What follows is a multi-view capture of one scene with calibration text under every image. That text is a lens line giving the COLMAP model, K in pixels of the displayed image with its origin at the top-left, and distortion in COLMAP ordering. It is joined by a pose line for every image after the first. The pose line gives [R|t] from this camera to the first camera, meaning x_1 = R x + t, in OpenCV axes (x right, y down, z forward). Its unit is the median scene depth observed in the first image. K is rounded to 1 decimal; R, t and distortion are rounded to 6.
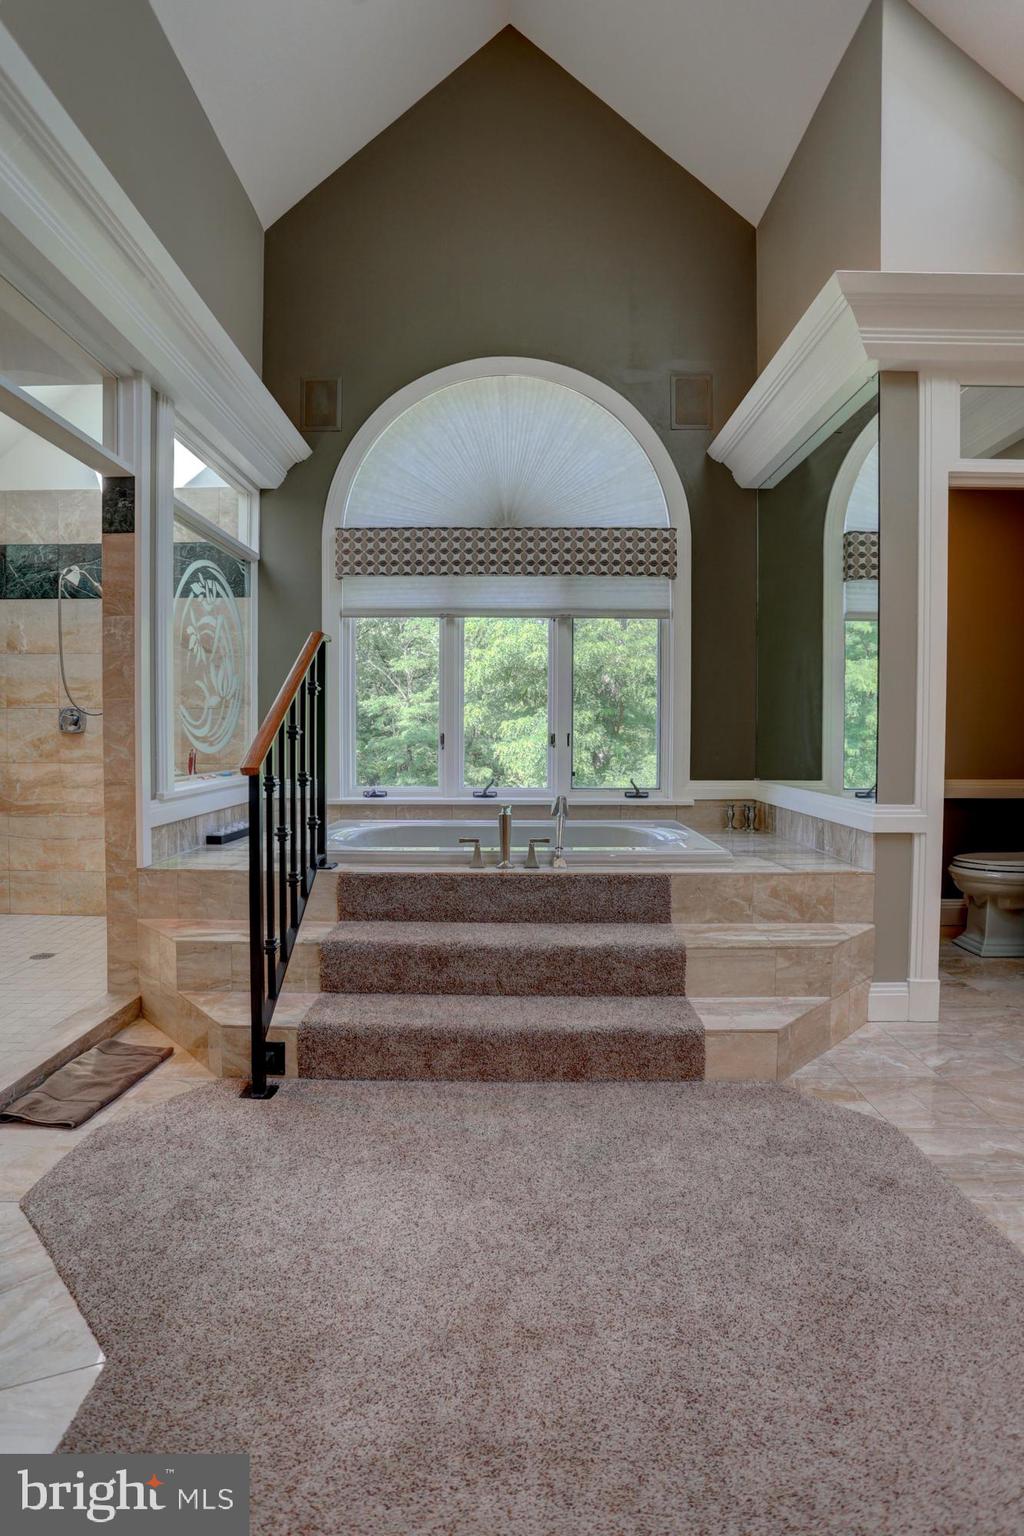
lens RADIAL K [[750.2, 0, 512.0], [0, 750.2, 768.0], [0, 0, 1]] dist [-0.077734, 0.032529]
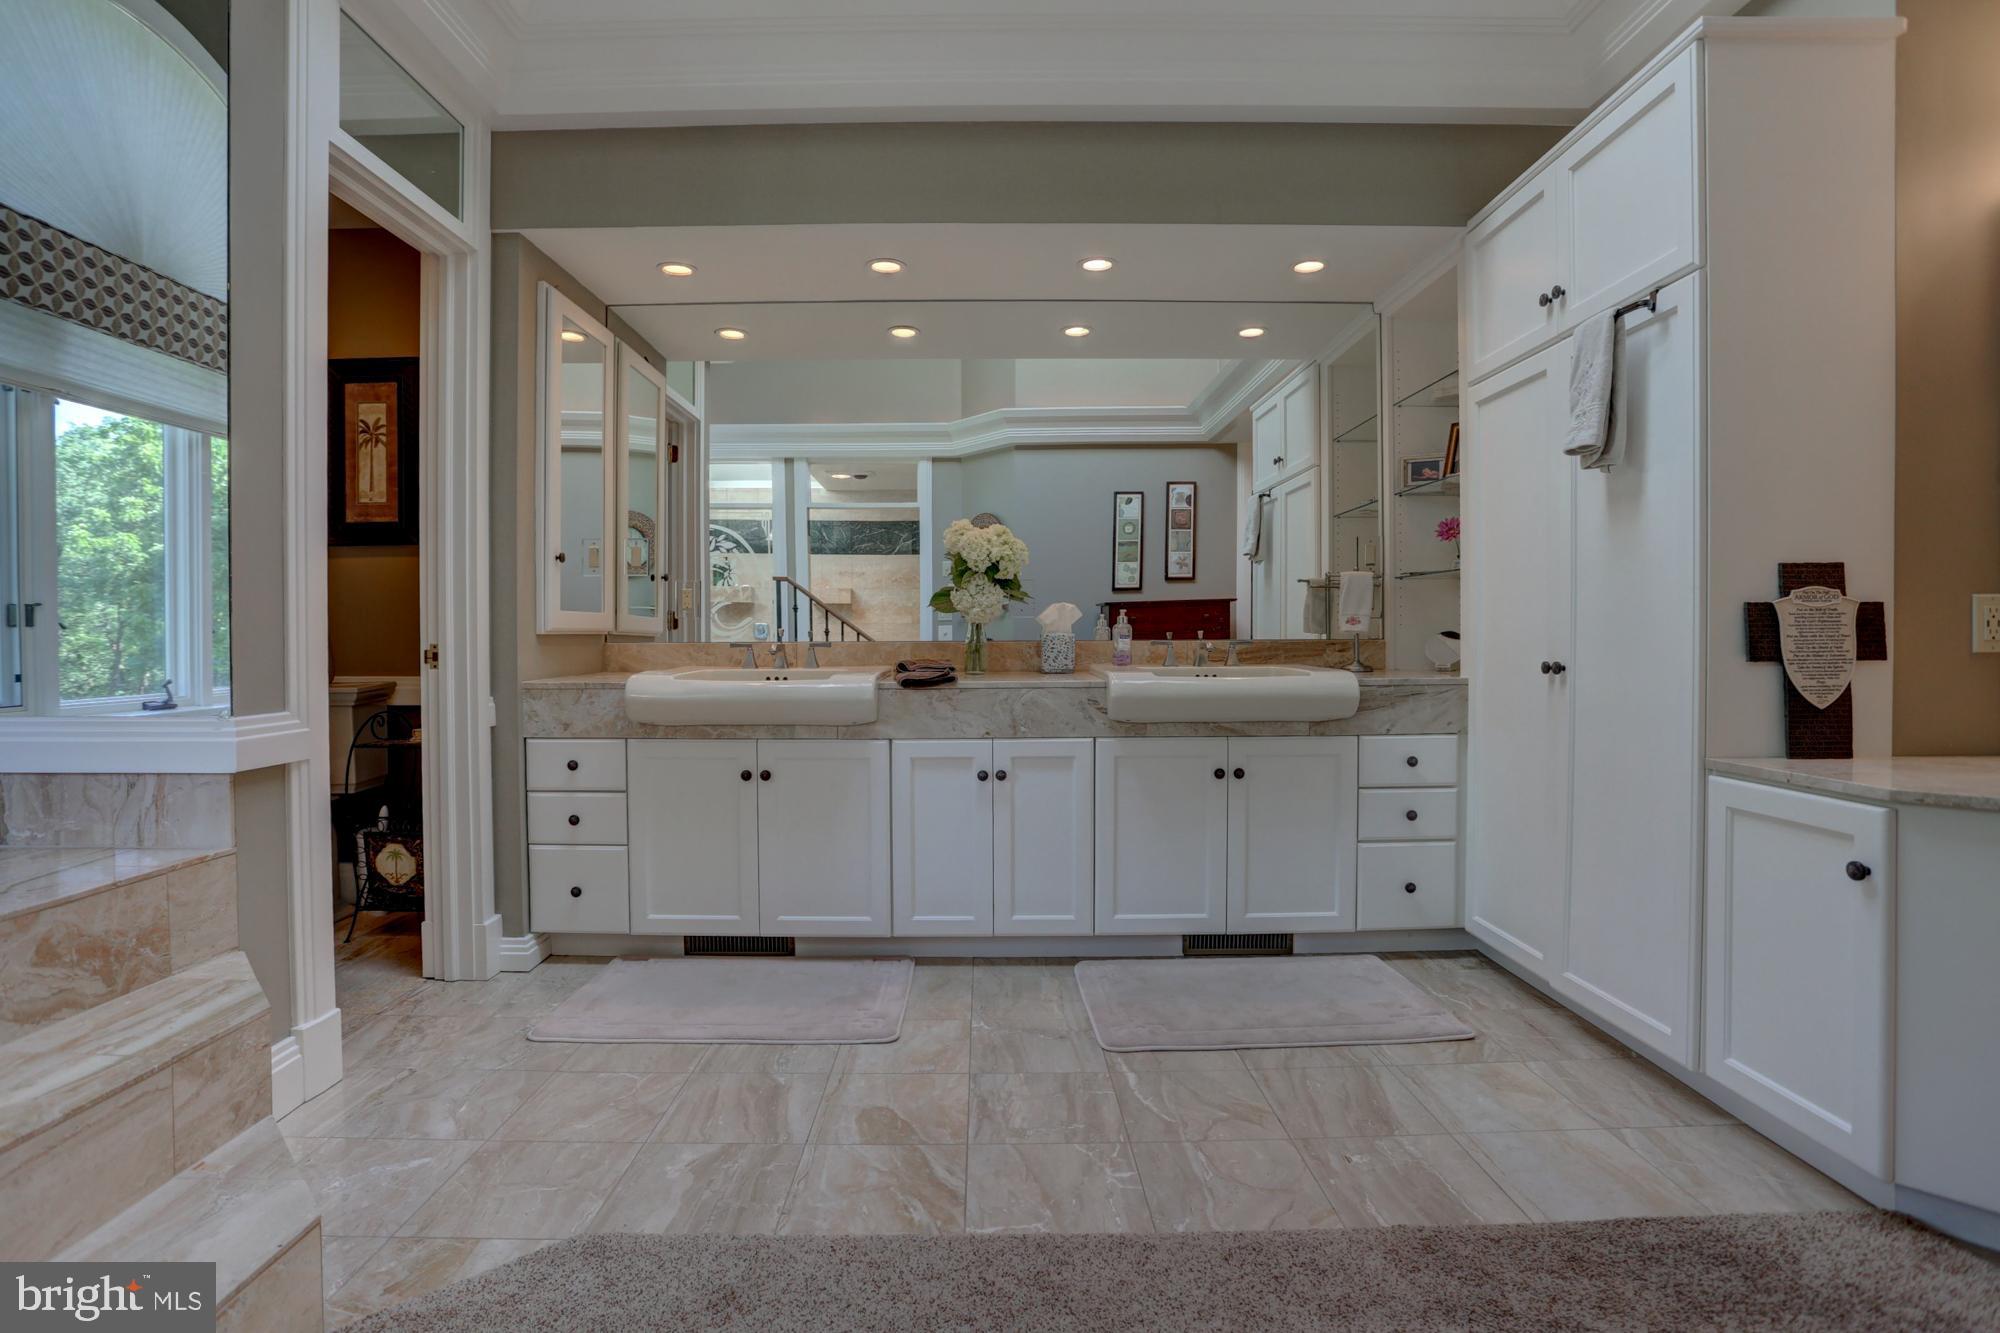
lens RADIAL K [[976.9, 0, 1004.2], [0, 976.9, 645.8], [0, 0, 1]] dist [-0.077734, 0.032529]
pose [[-0.007495, -0.017378, 0.999821, -0.167158], [0.050133, 0.998585, 0.017733, 0.014916], [-0.998714, 0.050257, -0.006613, 0.462931]]
